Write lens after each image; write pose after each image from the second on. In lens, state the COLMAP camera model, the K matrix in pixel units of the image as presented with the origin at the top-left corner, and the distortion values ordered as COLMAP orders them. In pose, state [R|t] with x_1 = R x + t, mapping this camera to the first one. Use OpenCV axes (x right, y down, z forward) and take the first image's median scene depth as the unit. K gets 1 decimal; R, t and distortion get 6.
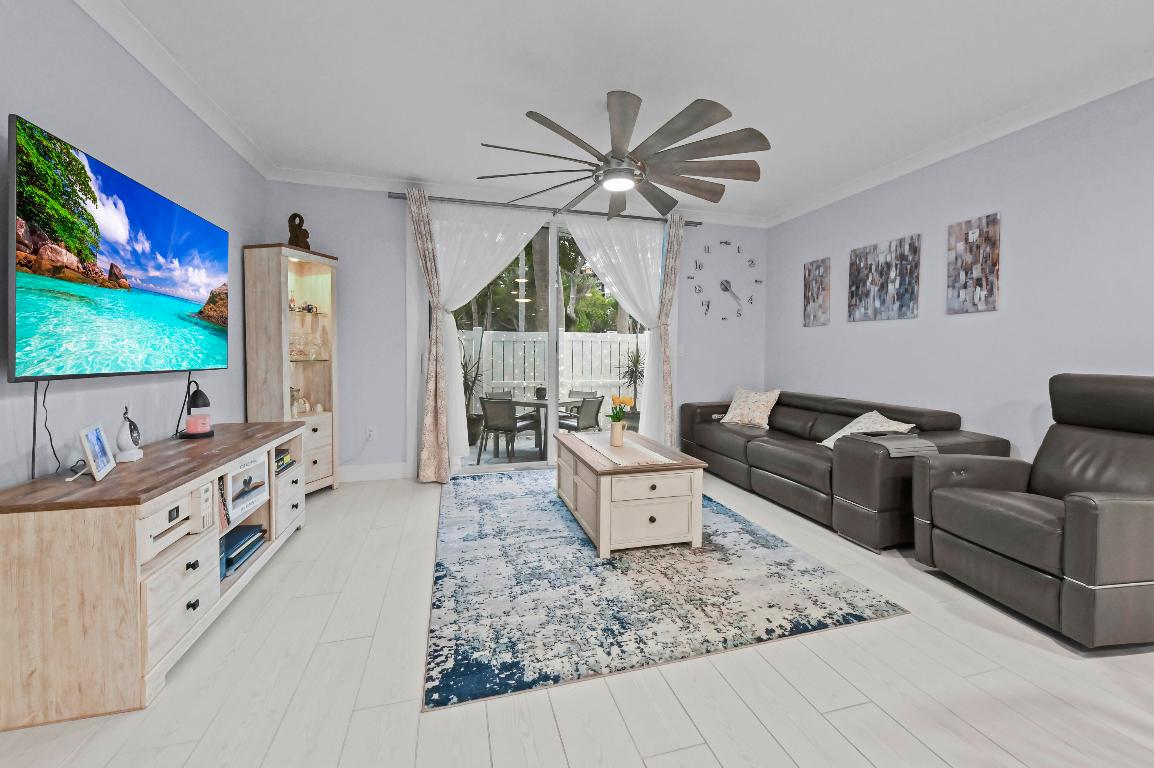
lens RADIAL K [[462.5, 0, 581.6], [0, 462.5, 364.3], [0, 0, 1]] dist [0.000446, -0.000027]
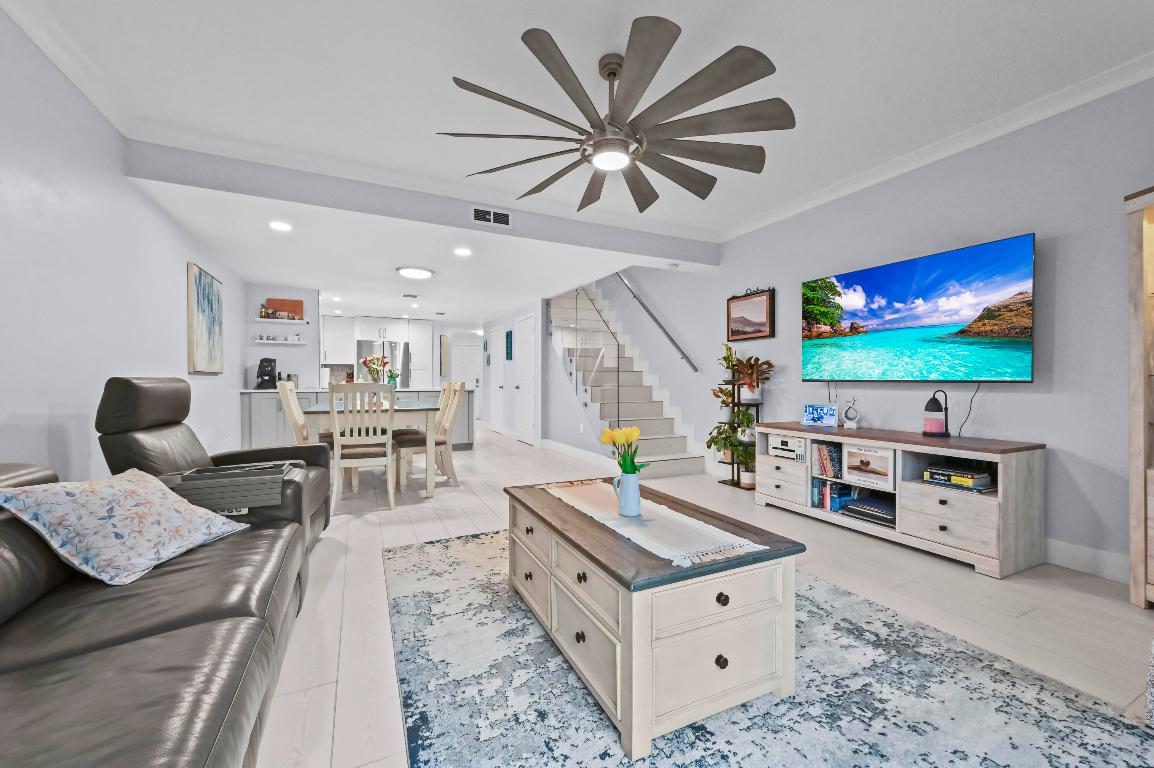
lens RADIAL K [[455.0, 0, 580.7], [0, 455.0, 386.1], [0, 0, 1]] dist [0.001387, 0.000018]
pose [[-0.983719, -0.007386, -0.179561, 0.248663], [-0.013317, 0.999404, 0.031845, -0.001502], [0.179219, 0.033718, -0.983231, 1.609706]]
